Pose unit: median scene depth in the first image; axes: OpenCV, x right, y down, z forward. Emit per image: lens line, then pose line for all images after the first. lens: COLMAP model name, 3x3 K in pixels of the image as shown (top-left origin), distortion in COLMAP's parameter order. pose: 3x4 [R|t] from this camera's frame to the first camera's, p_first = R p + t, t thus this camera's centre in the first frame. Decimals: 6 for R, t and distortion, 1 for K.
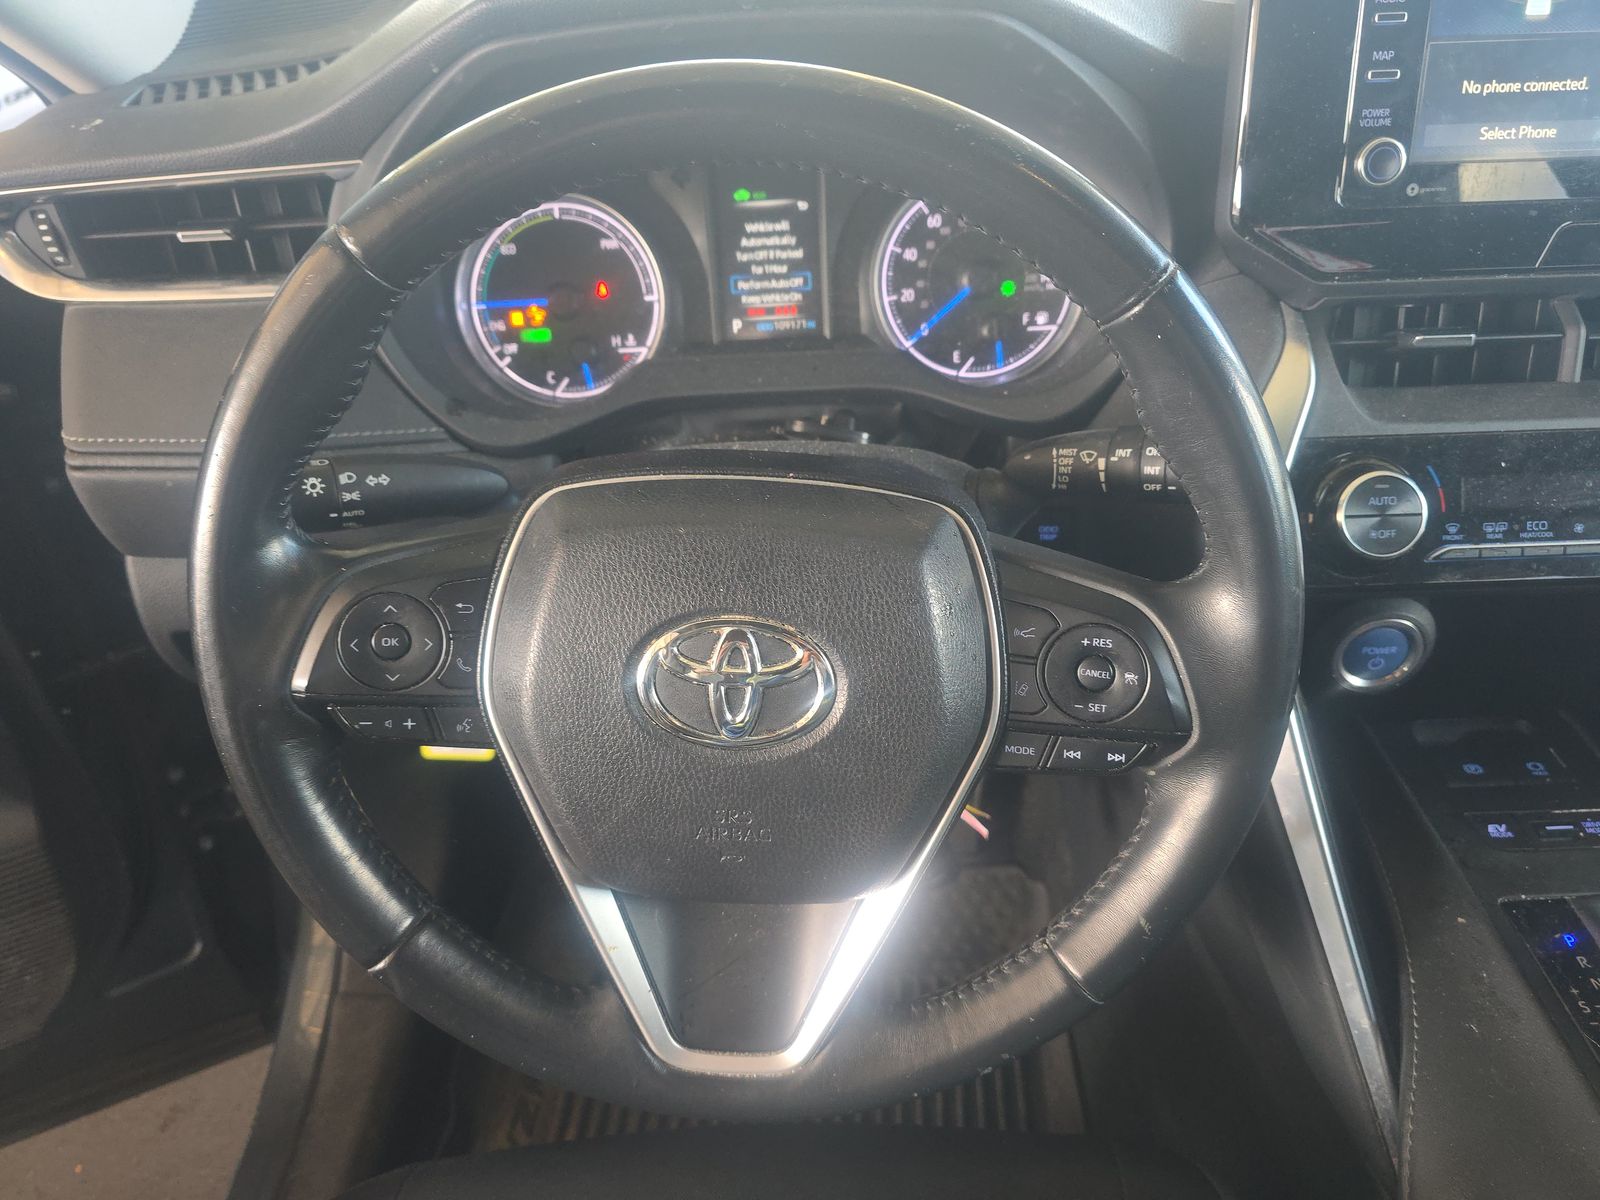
lens RADIAL K [[1077.2, 0, 800.0], [0, 1077.2, 600.0], [0, 0, 1]] dist [0.004105, -0.025624]
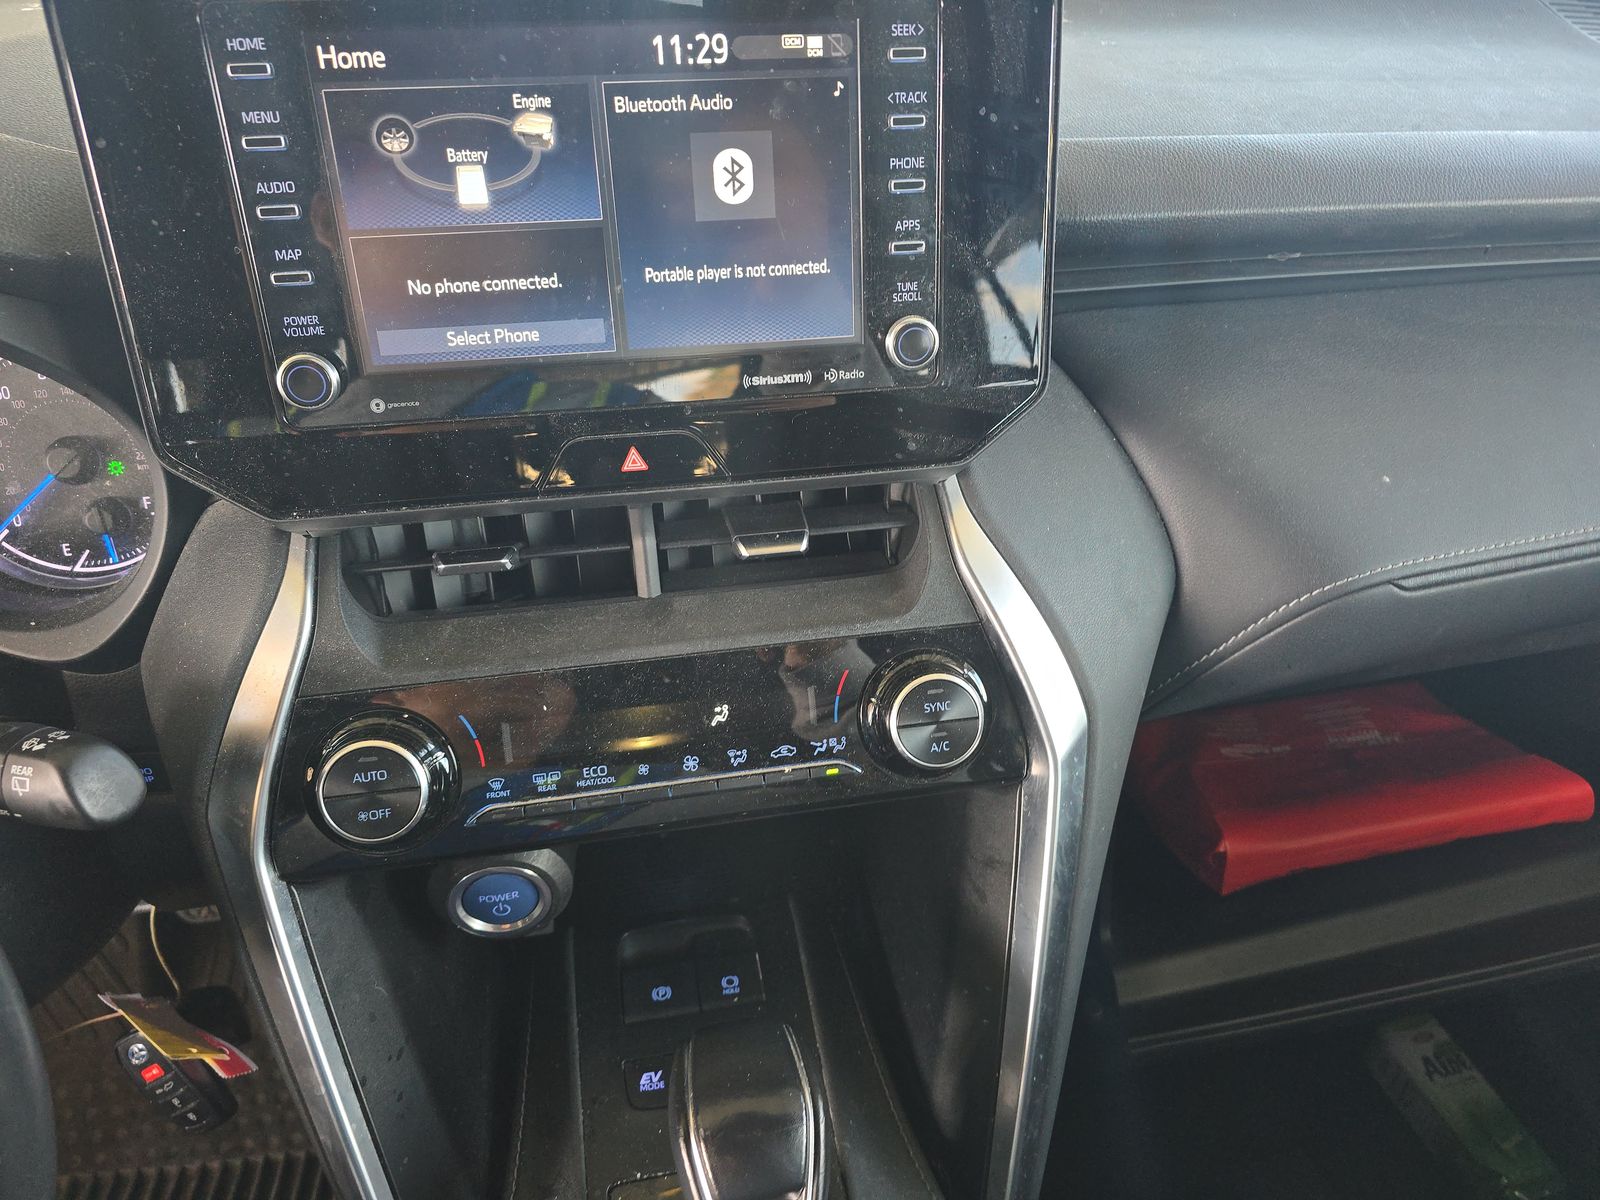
lens RADIAL K [[1077.2, 0, 800.0], [0, 1077.2, 600.0], [0, 0, 1]] dist [0.004105, -0.025624]
pose [[0.976889, -0.066050, 0.203287, 0.680757], [0.064323, 0.997815, 0.015097, -0.212173], [-0.203840, -0.001672, 0.979003, 0.103002]]
